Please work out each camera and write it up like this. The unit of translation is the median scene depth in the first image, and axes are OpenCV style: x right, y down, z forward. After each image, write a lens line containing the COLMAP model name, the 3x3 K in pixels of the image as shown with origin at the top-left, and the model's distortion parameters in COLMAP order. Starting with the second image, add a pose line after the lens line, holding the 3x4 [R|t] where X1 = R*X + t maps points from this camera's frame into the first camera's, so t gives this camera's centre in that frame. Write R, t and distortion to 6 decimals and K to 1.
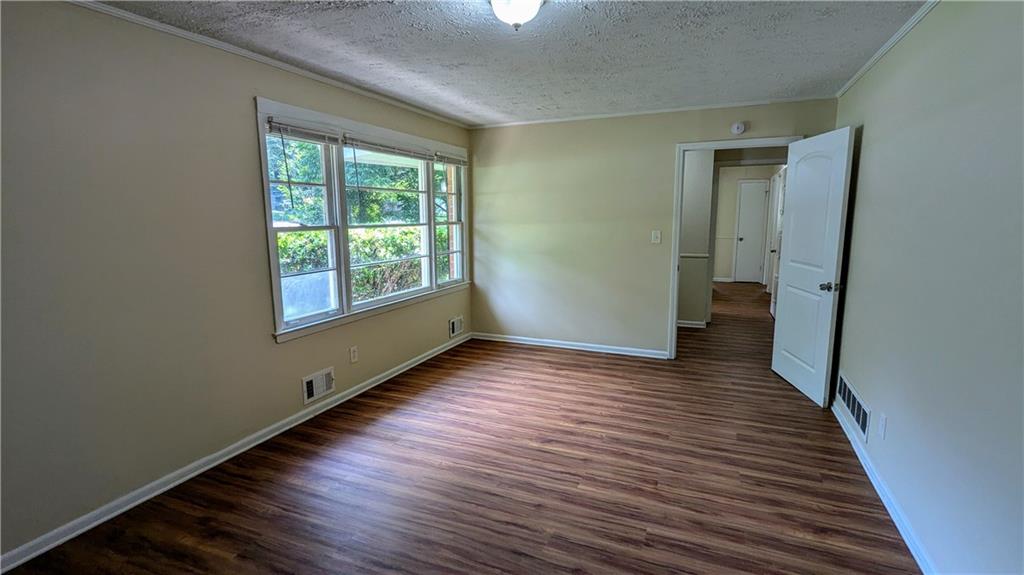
lens RADIAL K [[484.0, 0, 513.6], [0, 484.0, 289.6], [0, 0, 1]] dist [0.000992, -0.000726]
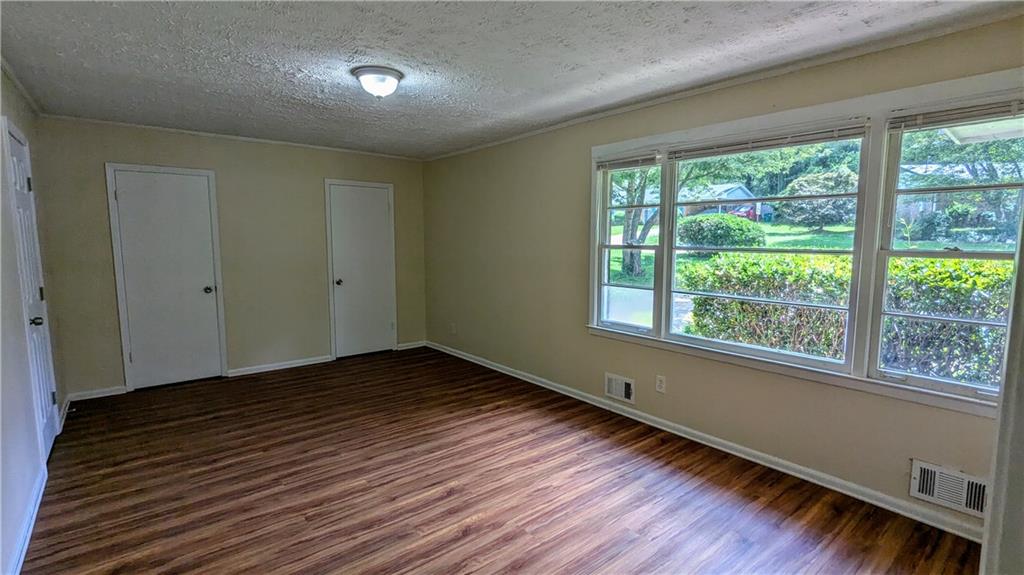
lens RADIAL K [[484.0, 0, 514.9], [0, 484.0, 287.9], [0, 0, 1]] dist [0.000992, -0.000726]
pose [[-0.466168, 0.101512, -0.878853, 0.723000], [-0.135361, 0.973515, 0.184245, -0.216423], [0.874280, 0.204851, -0.440081, 1.361196]]
